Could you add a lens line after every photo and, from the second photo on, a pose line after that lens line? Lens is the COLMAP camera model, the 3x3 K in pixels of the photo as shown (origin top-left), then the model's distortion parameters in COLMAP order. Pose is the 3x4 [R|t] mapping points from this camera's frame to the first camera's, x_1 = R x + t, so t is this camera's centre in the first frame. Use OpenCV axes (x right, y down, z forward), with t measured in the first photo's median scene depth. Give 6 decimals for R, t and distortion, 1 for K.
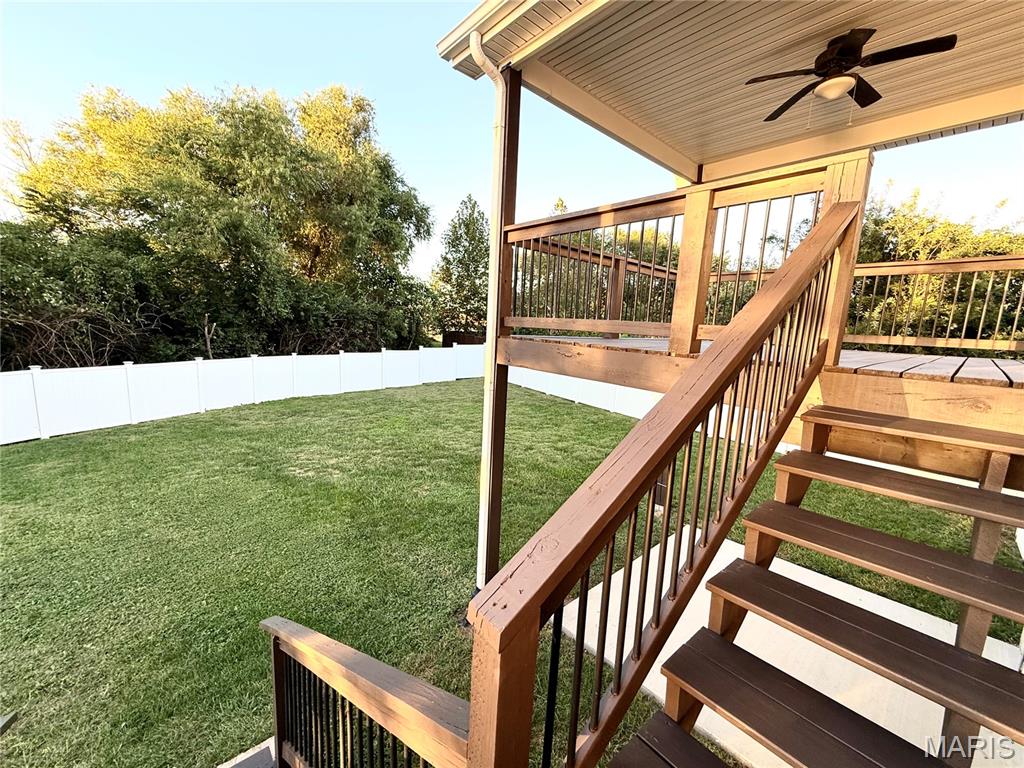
lens RADIAL K [[407.6, 0, 509.5], [0, 407.6, 382.0], [0, 0, 1]] dist [-0.003690, 0.001529]
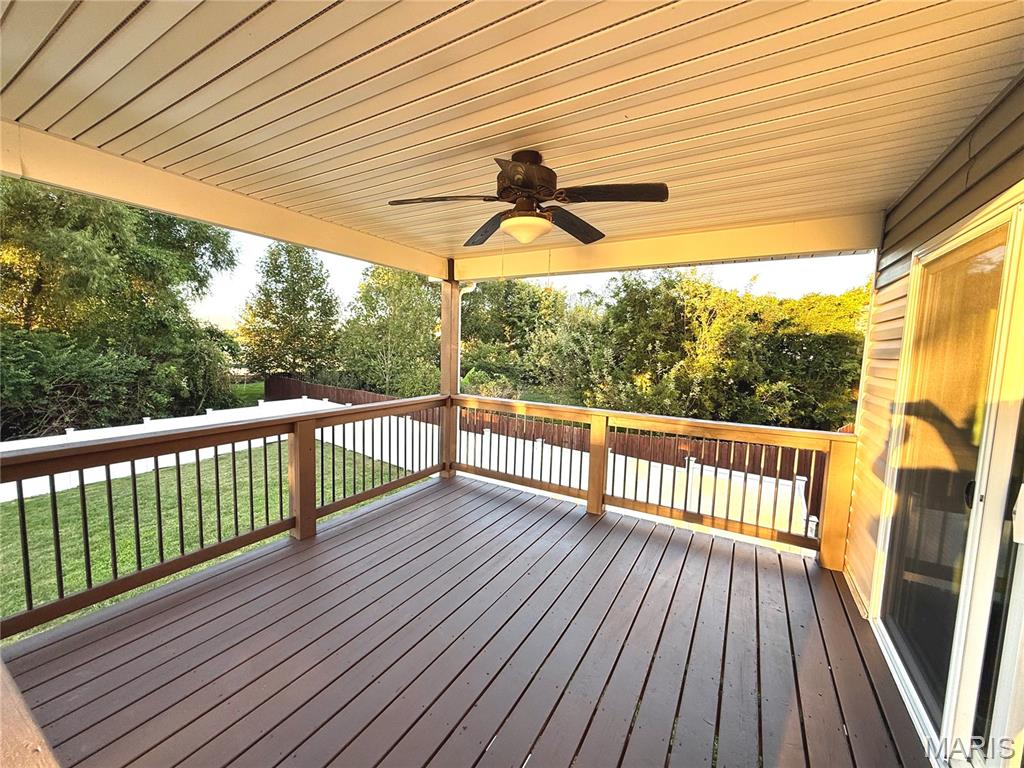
lens RADIAL K [[407.6, 0, 509.6], [0, 407.6, 381.4], [0, 0, 1]] dist [-0.003690, 0.001529]
pose [[0.948863, -0.048562, 0.311929, 0.115837], [0.063213, 0.997313, -0.037025, -0.095255], [-0.309293, 0.054850, 0.949384, 0.086728]]
